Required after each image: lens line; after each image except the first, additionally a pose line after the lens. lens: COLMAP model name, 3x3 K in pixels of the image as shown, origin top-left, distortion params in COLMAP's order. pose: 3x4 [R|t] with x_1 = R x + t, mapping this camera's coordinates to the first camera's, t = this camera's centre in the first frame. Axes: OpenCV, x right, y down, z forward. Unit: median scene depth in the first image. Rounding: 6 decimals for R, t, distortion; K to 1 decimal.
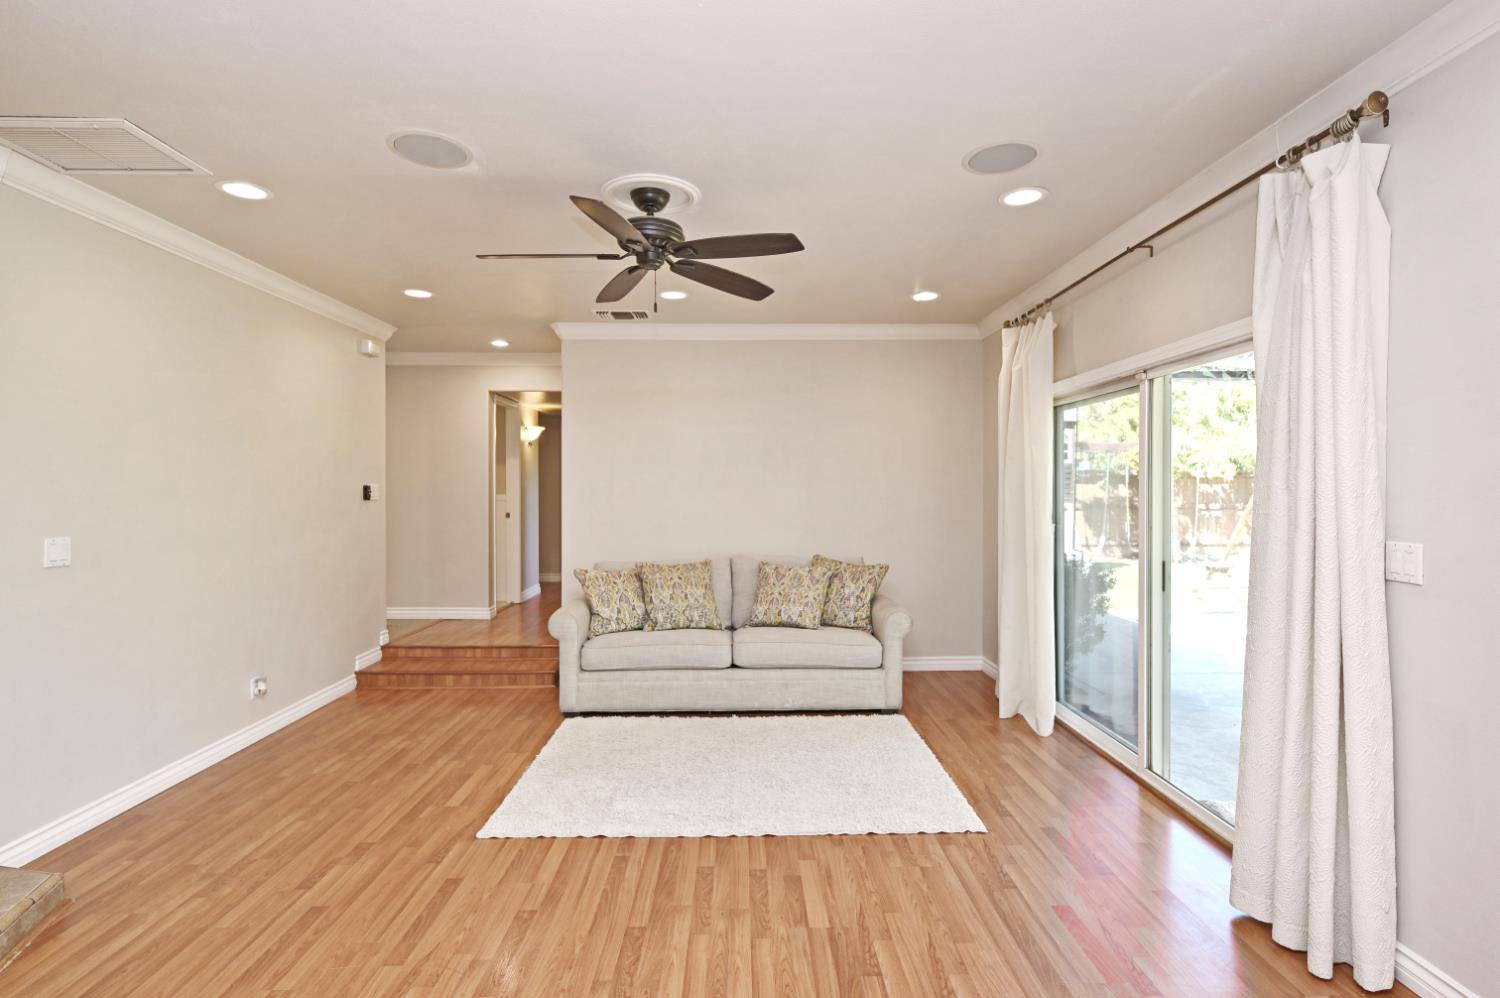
lens RADIAL K [[735.5, 0, 760.5], [0, 735.5, 494.3], [0, 0, 1]] dist [-0.002460, -0.000648]
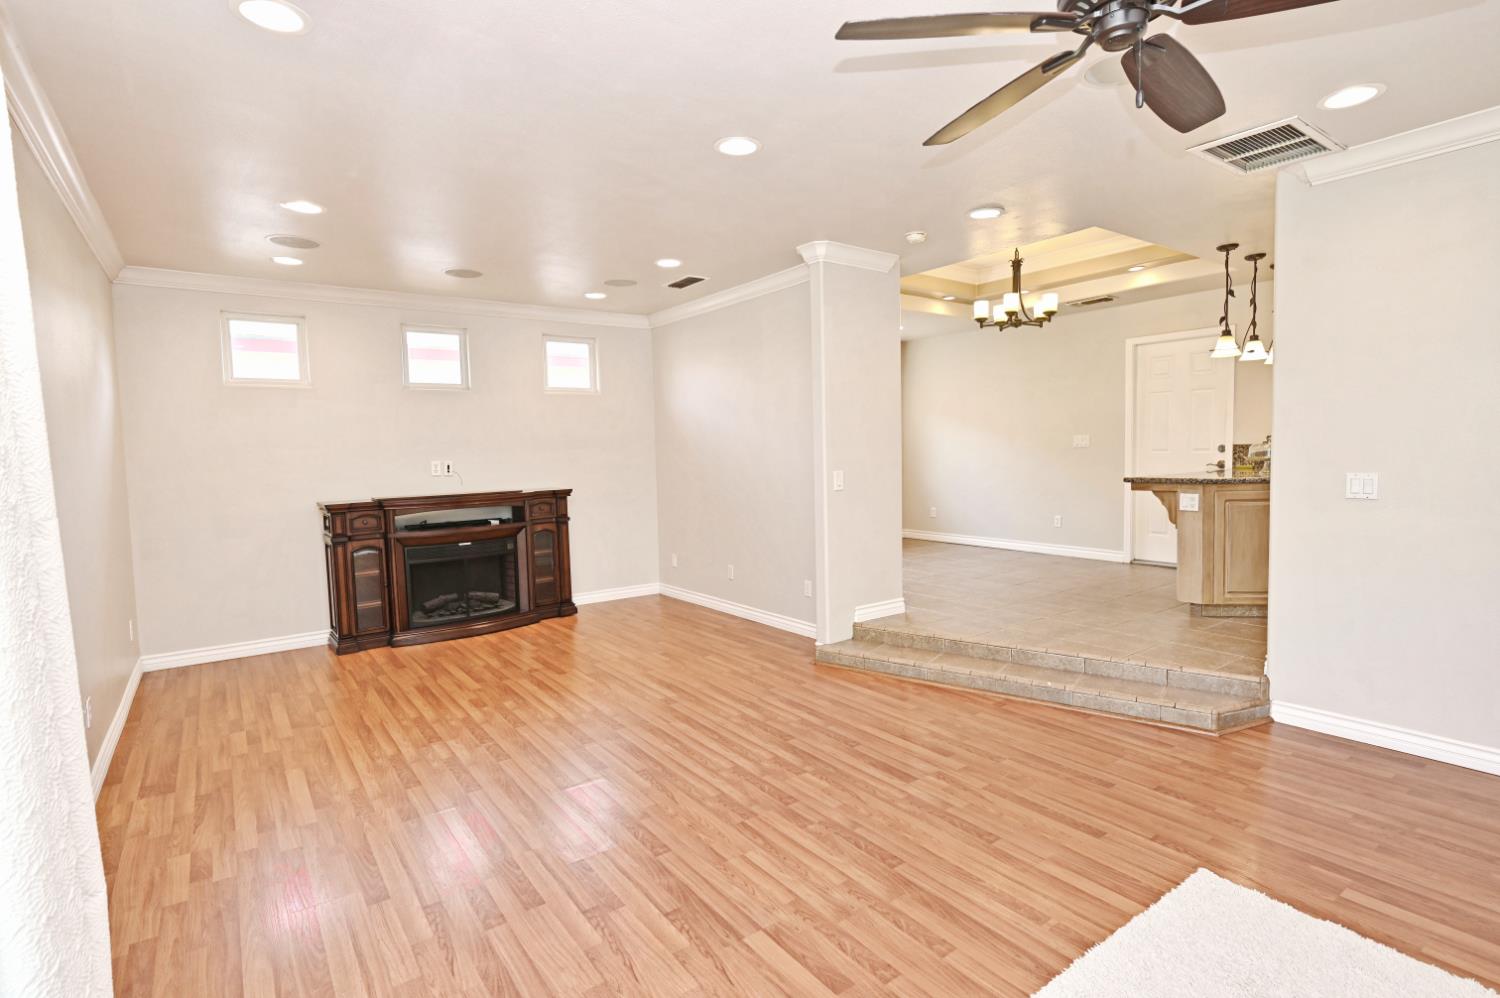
lens RADIAL K [[735.5, 0, 757.4], [0, 735.5, 496.4], [0, 0, 1]] dist [-0.002460, -0.000648]
pose [[-0.822000, 0.056264, -0.566701, 0.433480], [0.017980, 0.997176, 0.072922, -0.004589], [0.569203, 0.049753, -0.820690, 1.346784]]
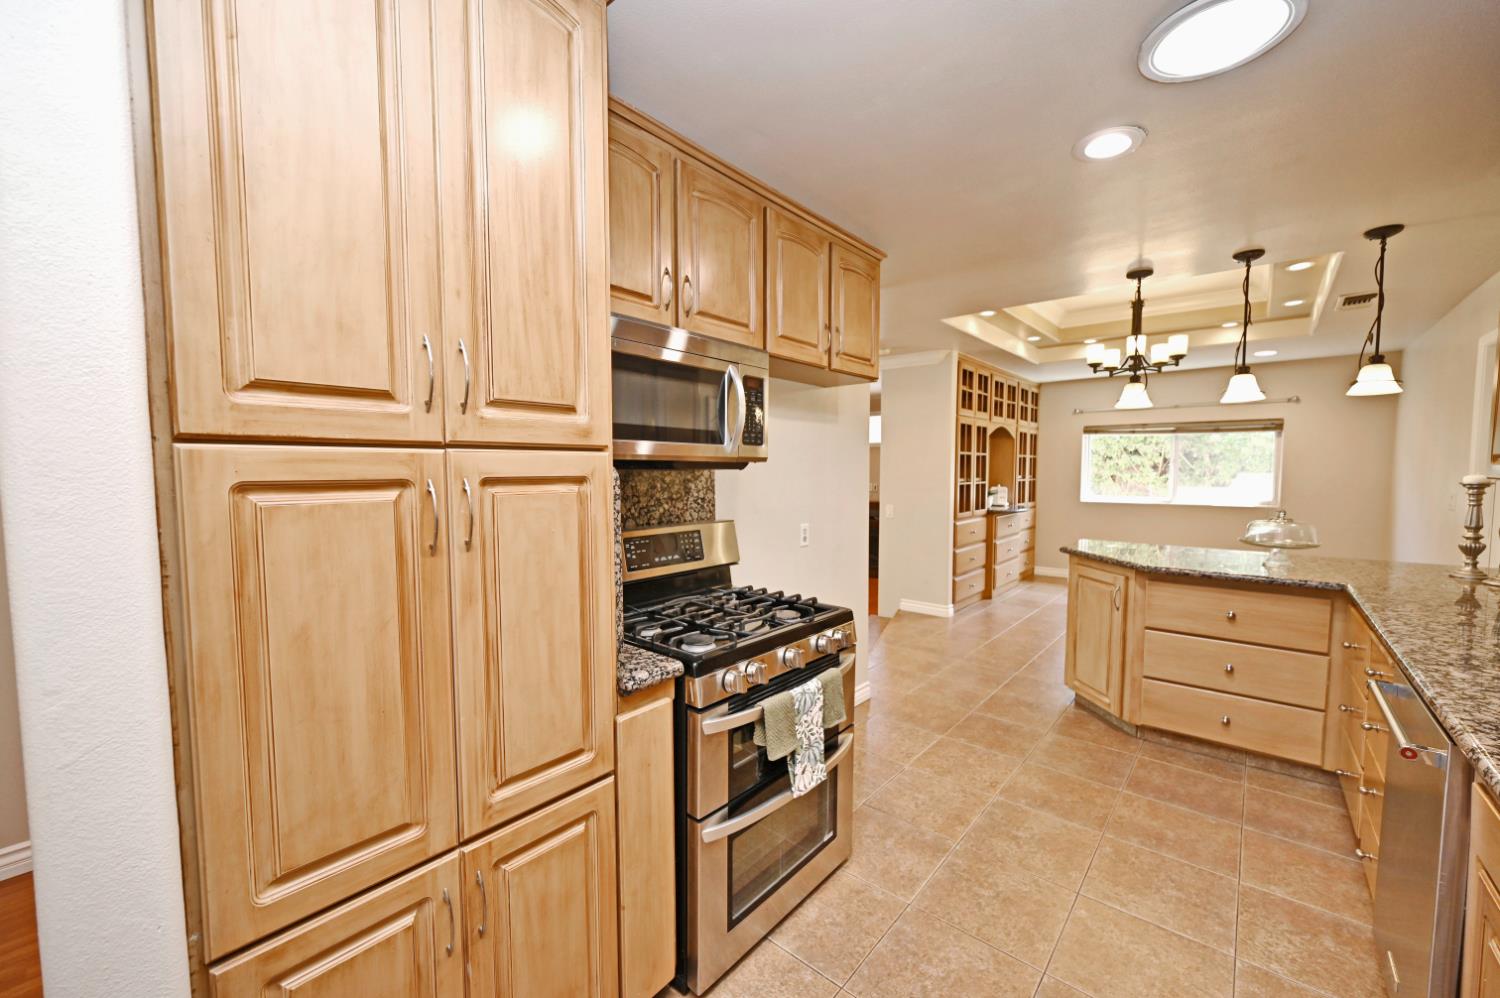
lens RADIAL K [[588.6, 0, 762.1], [0, 588.6, 502.1], [0, 0, 1]] dist [-0.000430, -0.000010]
pose [[-0.747549, -0.035997, 0.663230, -1.566520], [0.009278, 0.997867, 0.064616, -0.075684], [-0.664142, 0.054457, -0.745621, 1.843656]]
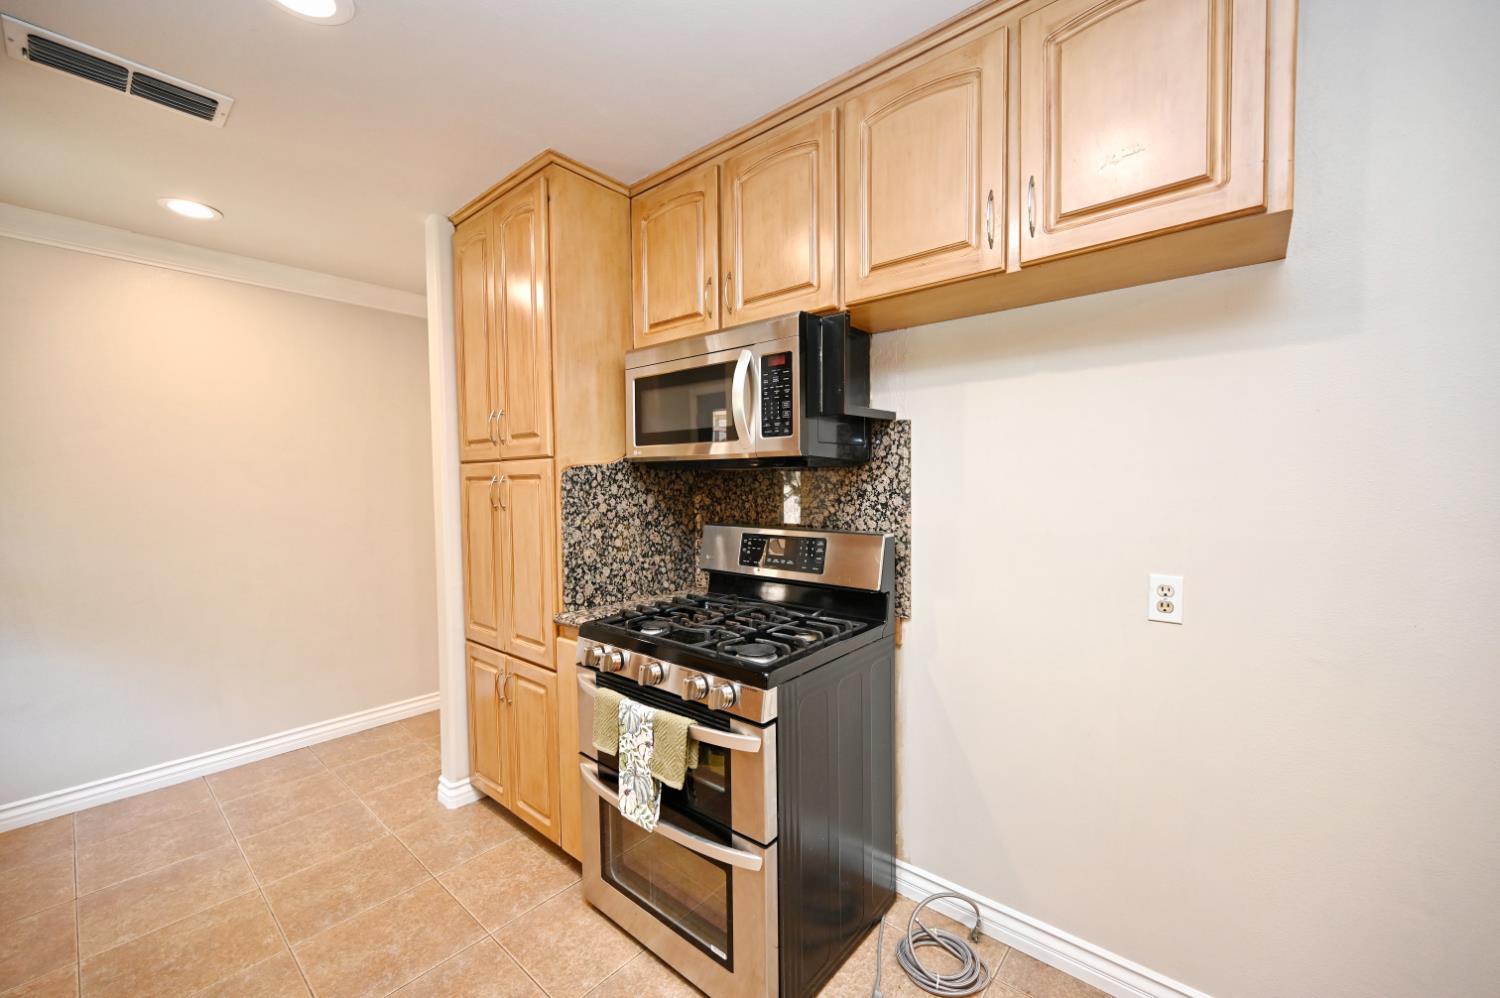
lens RADIAL K [[588.6, 0, 755.2], [0, 588.6, 505.0], [0, 0, 1]] dist [-0.000430, -0.000010]
pose [[0.672560, -0.032968, 0.739308, -1.532016], [0.015447, 0.999415, 0.030514, -0.050315], [-0.739881, -0.009103, 0.672676, 0.989926]]
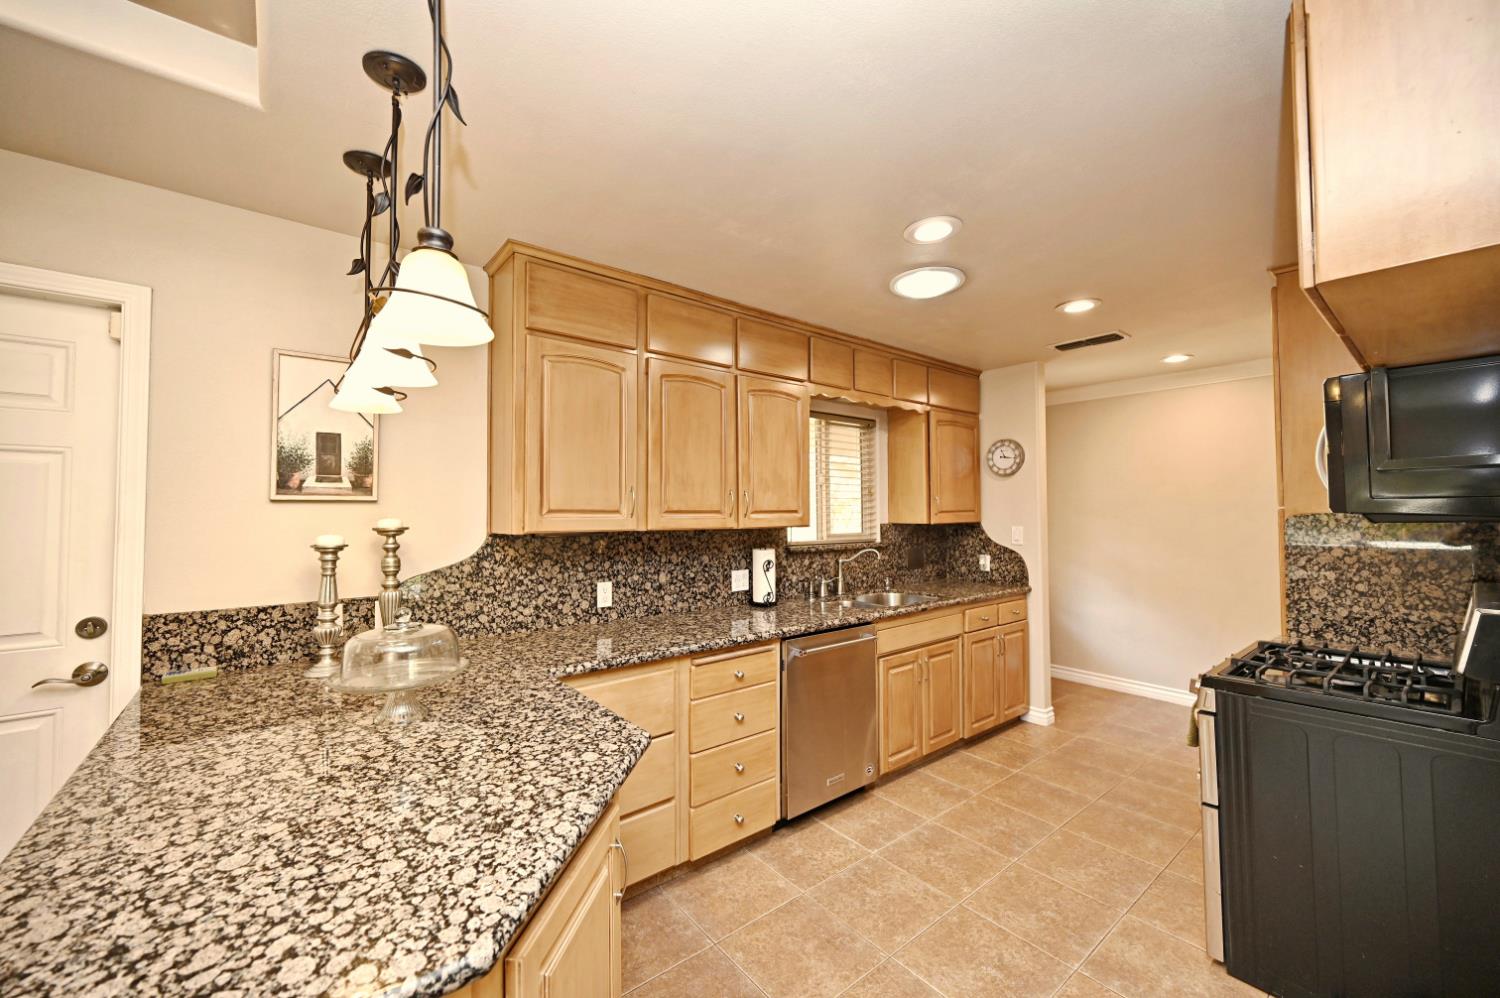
lens RADIAL K [[588.6, 0, 766.3], [0, 588.6, 491.2], [0, 0, 1]] dist [-0.000430, -0.000010]
pose [[0.617635, -0.027402, -0.785988, -0.995340], [-0.004037, 0.999269, -0.038010, -0.075379], [0.786455, 0.026649, 0.617073, 0.542841]]
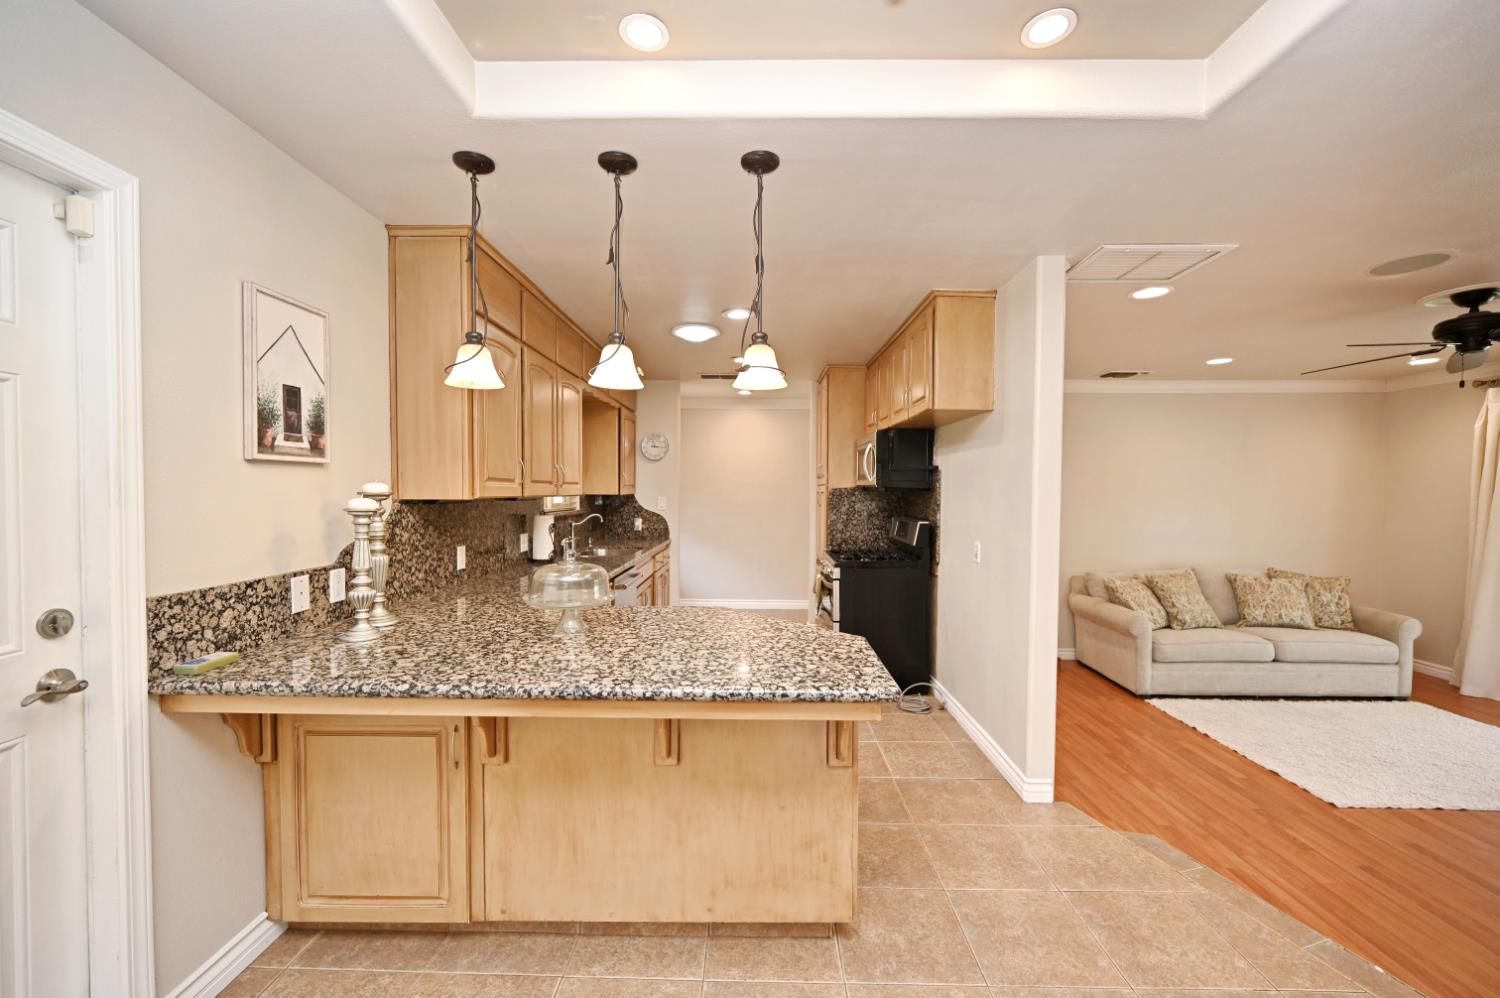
lens RADIAL K [[588.6, 0, 752.7], [0, 588.6, 501.4], [0, 0, 1]] dist [-0.000430, -0.000010]
pose [[0.999445, 0.008643, -0.032181, -1.345467], [-0.008284, 0.999902, 0.011276, -0.058151], [0.032275, -0.011003, 0.999418, -0.030598]]
